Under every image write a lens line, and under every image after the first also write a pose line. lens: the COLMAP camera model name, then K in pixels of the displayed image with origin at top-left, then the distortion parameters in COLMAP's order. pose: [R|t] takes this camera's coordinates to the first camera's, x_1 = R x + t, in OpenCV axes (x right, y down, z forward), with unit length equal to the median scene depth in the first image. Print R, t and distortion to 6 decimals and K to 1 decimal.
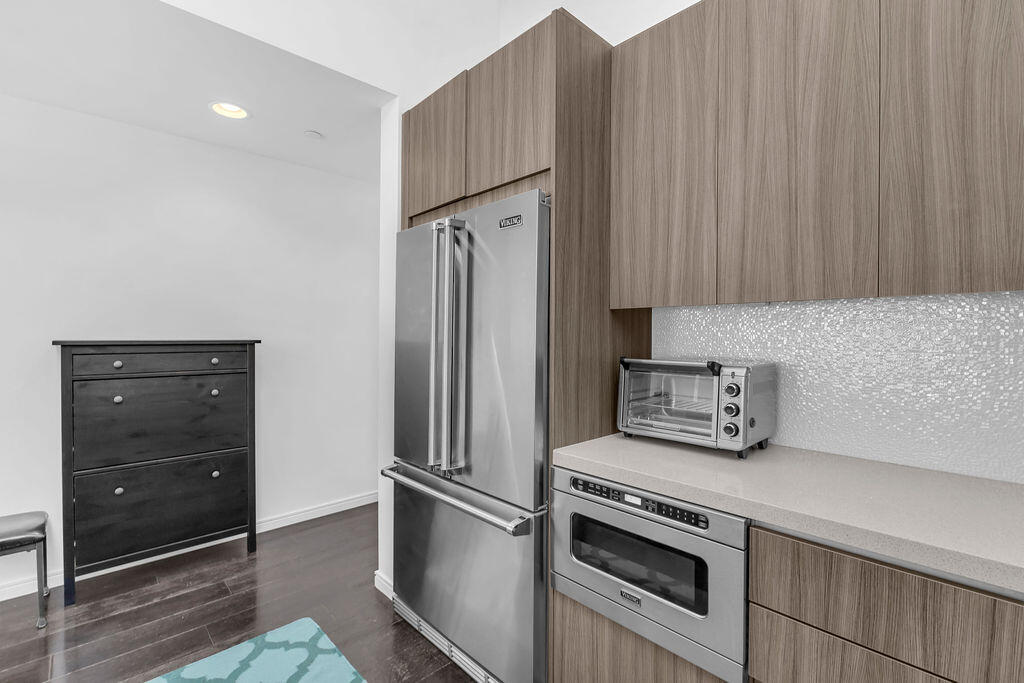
lens RADIAL K [[468.1, 0, 510.0], [0, 468.1, 340.5], [0, 0, 1]] dist [-0.003766, -0.000102]
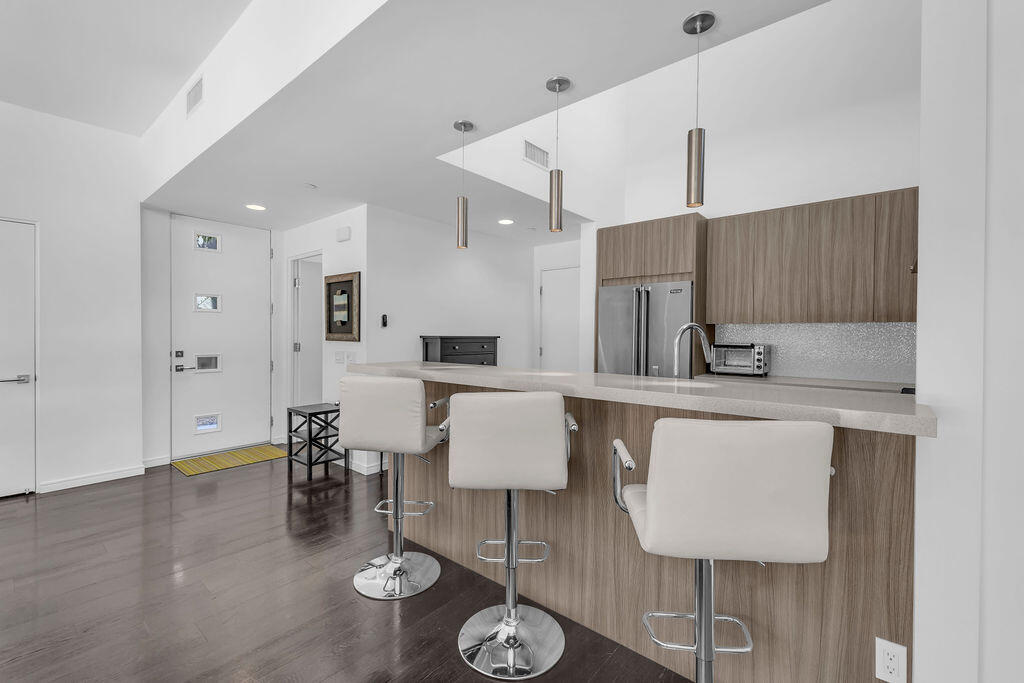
lens RADIAL K [[440.0, 0, 513.7], [0, 440.0, 340.3], [0, 0, 1]] dist [0.007993, -0.001264]
pose [[0.995964, 0.002005, 0.089735, -1.258959], [-0.002555, 0.999979, 0.006011, 0.012013], [-0.089721, -0.006216, 0.995948, -1.553120]]
